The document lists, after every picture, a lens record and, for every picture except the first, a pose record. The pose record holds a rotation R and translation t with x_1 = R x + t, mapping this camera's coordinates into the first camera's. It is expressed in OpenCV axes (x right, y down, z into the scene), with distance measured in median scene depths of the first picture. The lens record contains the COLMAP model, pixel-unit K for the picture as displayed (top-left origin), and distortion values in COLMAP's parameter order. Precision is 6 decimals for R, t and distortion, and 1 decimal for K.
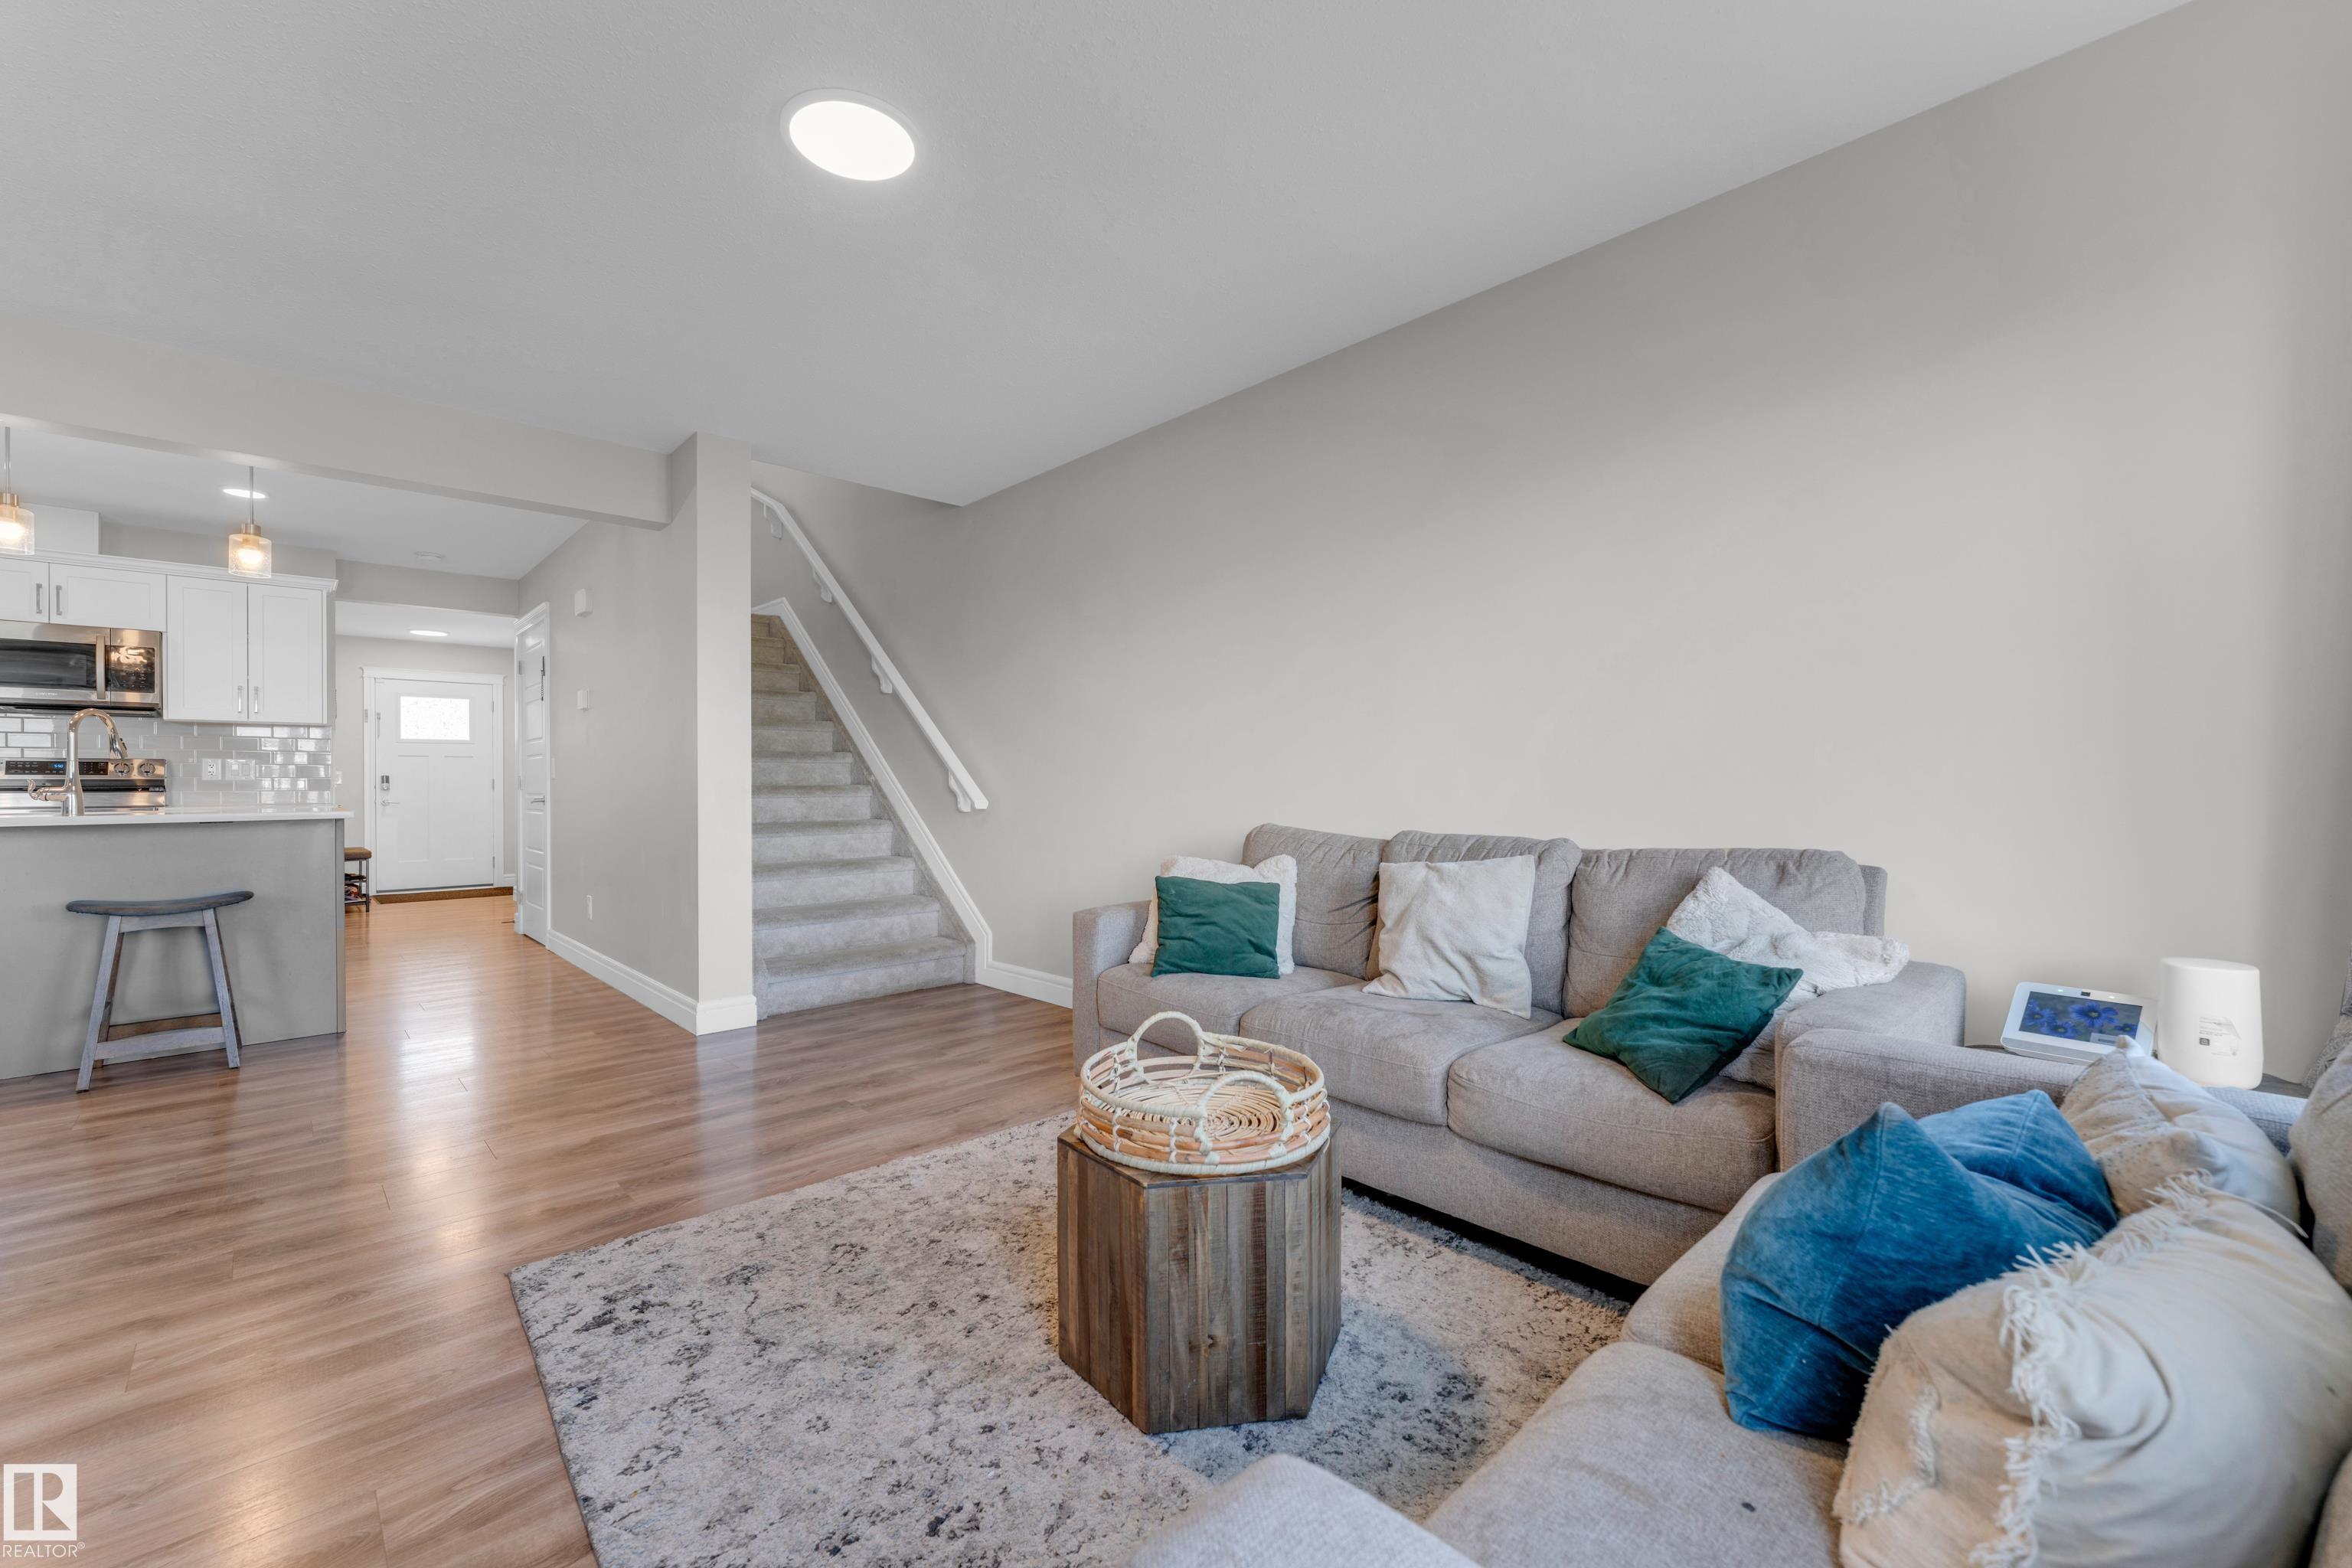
lens RADIAL K [[947.3, 0, 1178.7], [0, 947.3, 787.0], [0, 0, 1]] dist [0.000308, 0.000094]
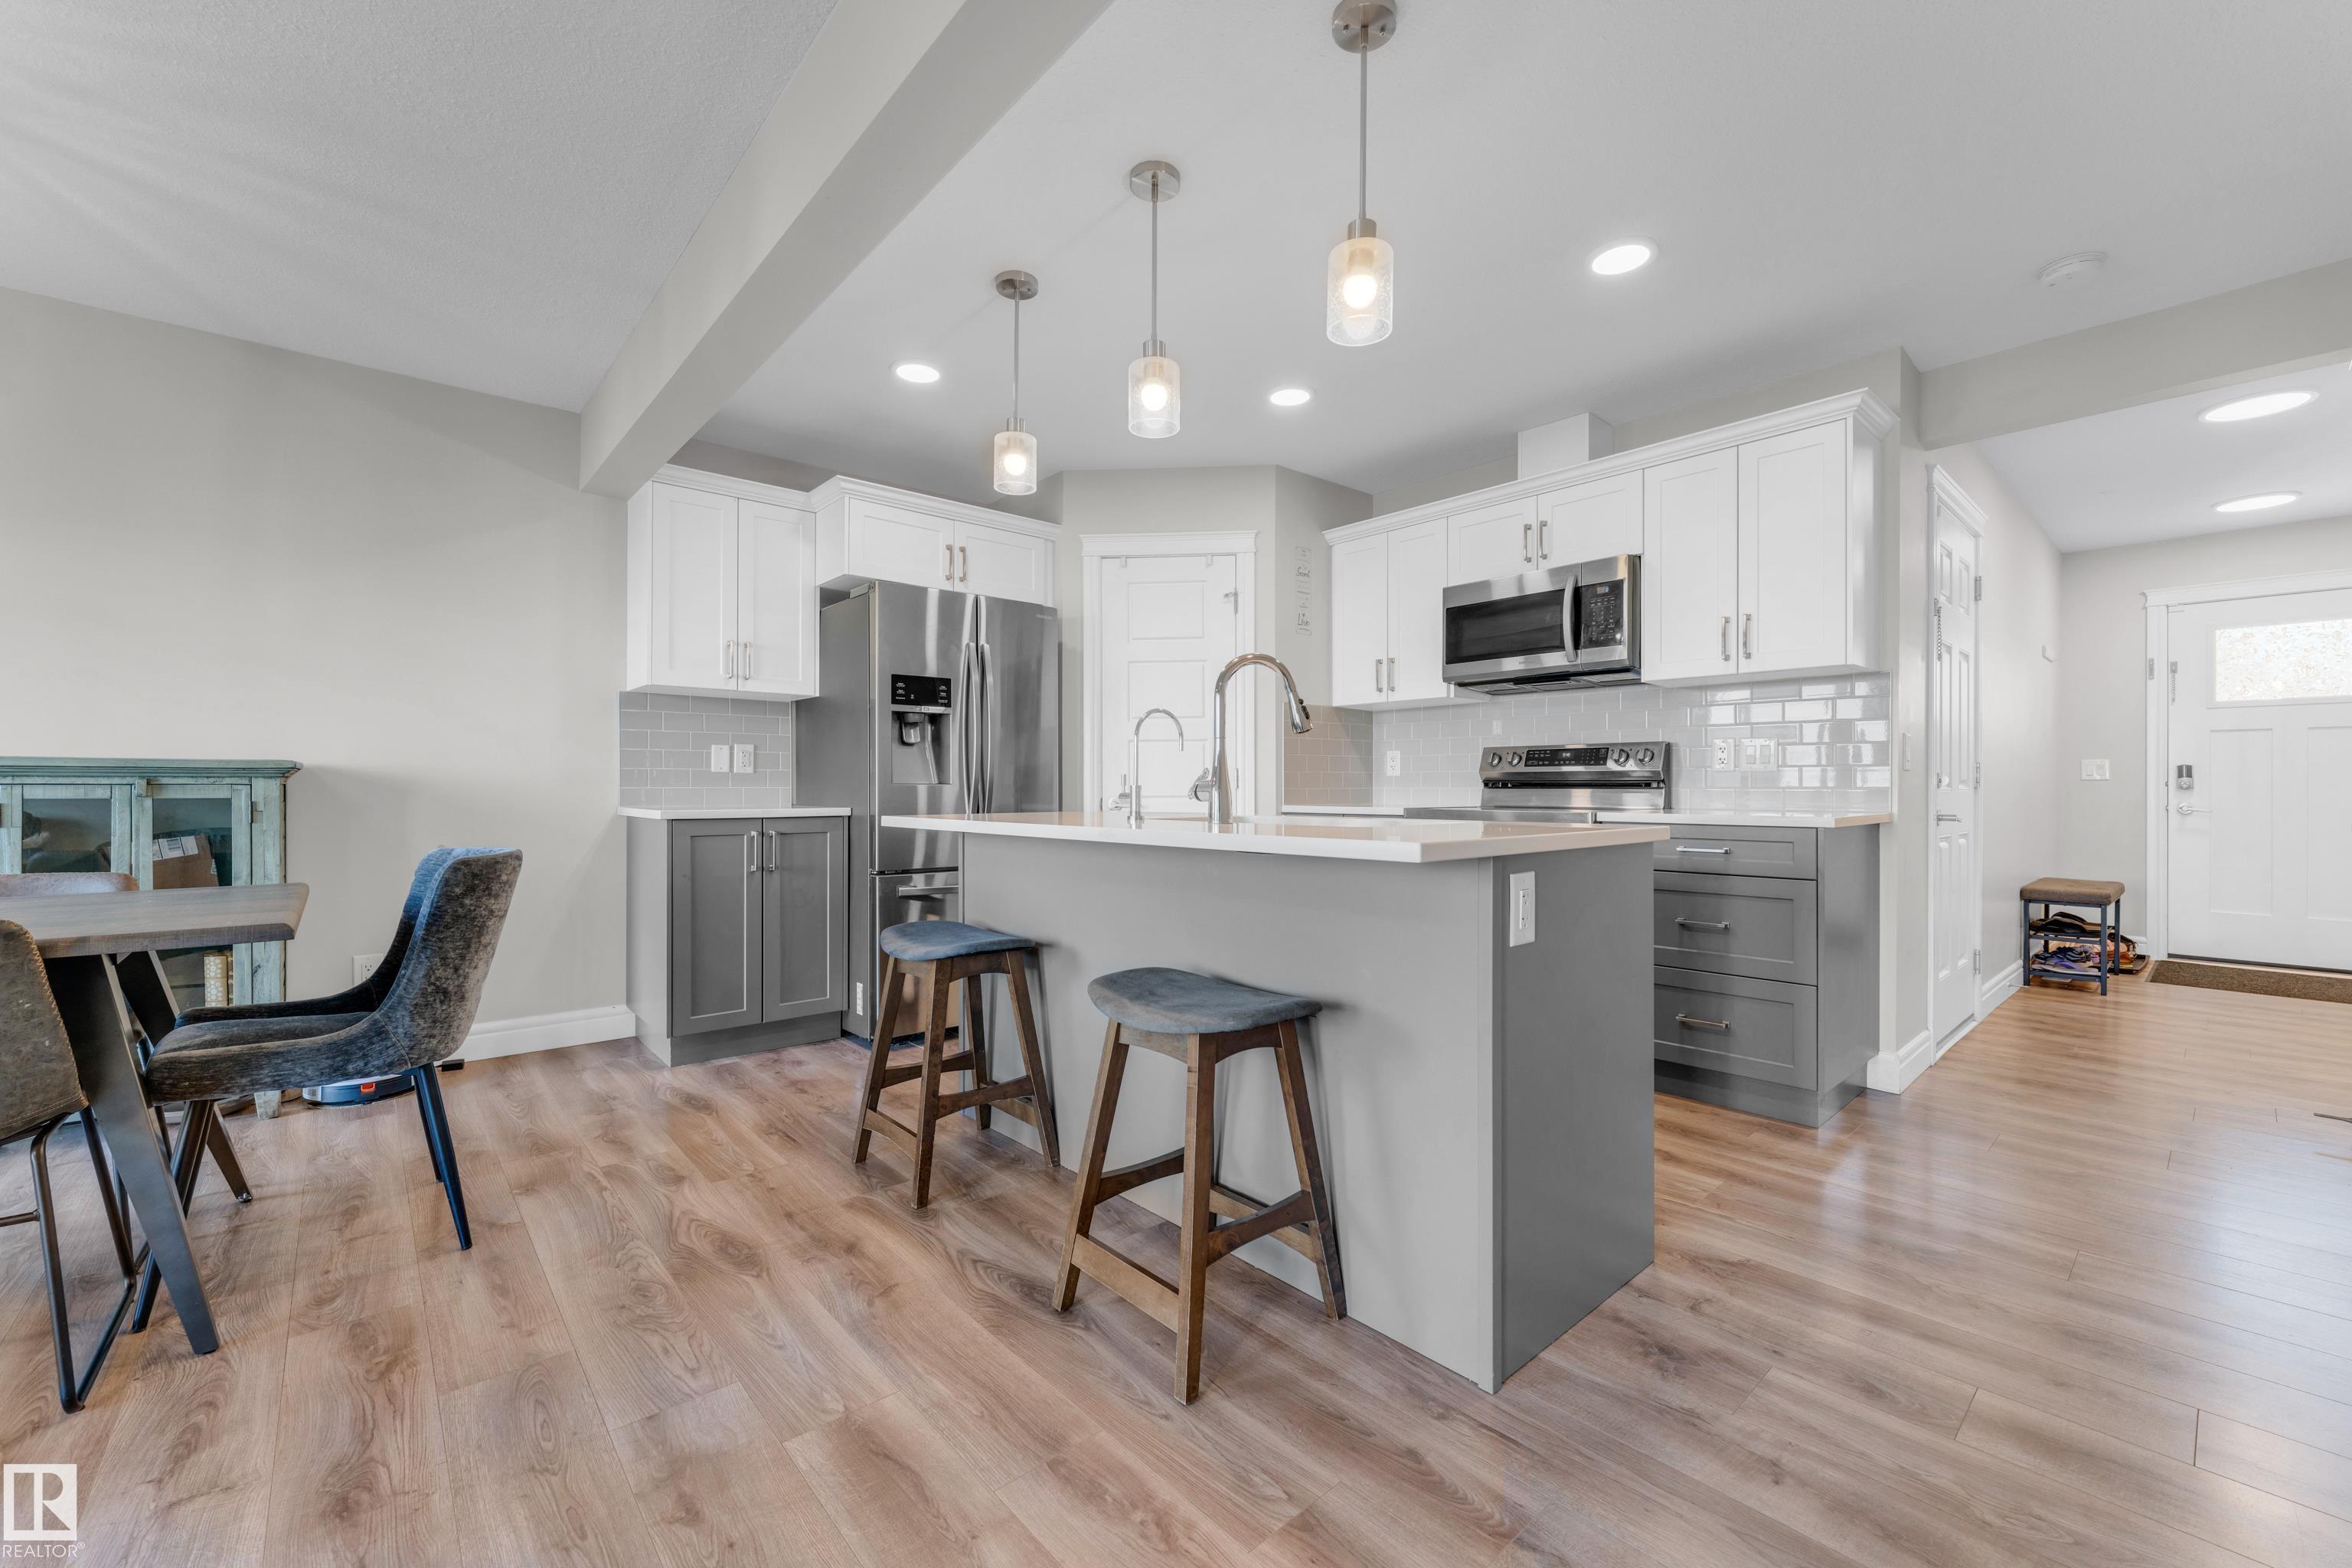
lens RADIAL K [[947.3, 0, 1182.6], [0, 947.3, 786.7], [0, 0, 1]] dist [0.000308, 0.000094]
pose [[-0.038719, 0.002845, -0.999246, -0.448101], [-0.001296, 0.999995, 0.002897, 0.002102], [0.999249, 0.001407, -0.038715, 0.829430]]
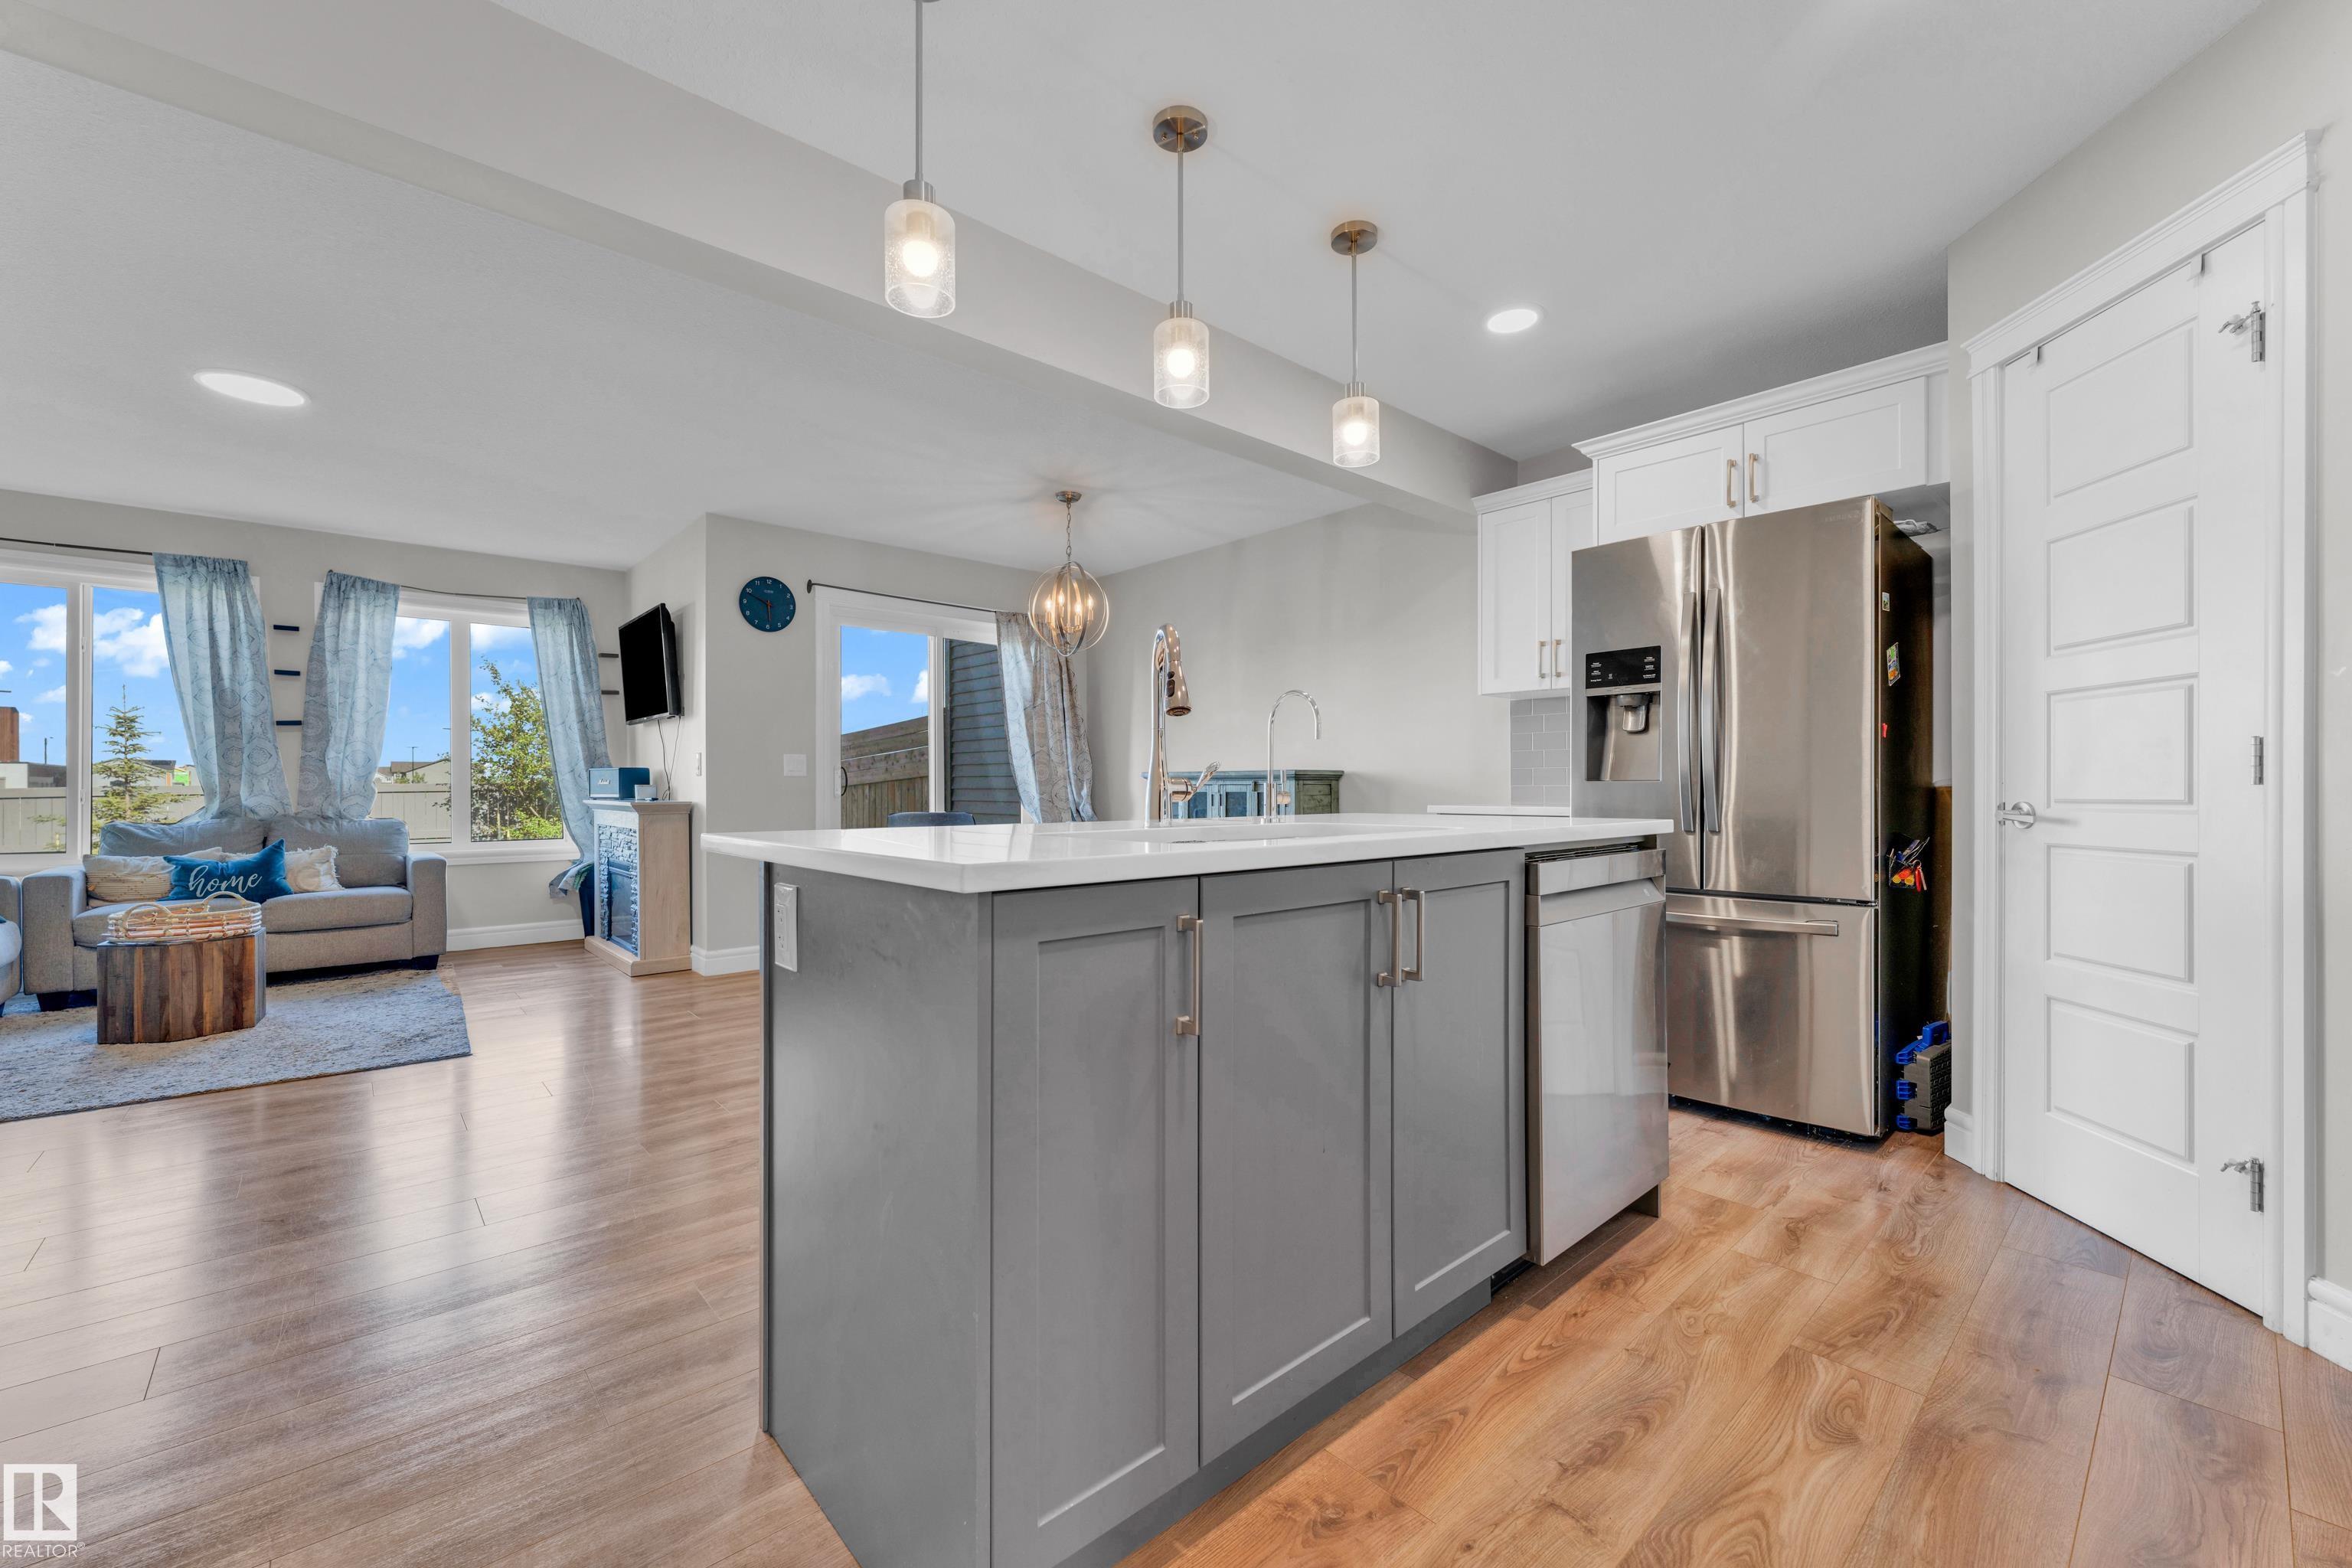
lens RADIAL K [[947.3, 0, 1158.4], [0, 947.3, 783.0], [0, 0, 1]] dist [0.000308, 0.000094]
pose [[-0.998818, 0.007200, 0.048063, -0.996464], [0.007117, 0.999973, -0.001898, 0.003128], [-0.048075, -0.001554, -0.998843, 1.291395]]
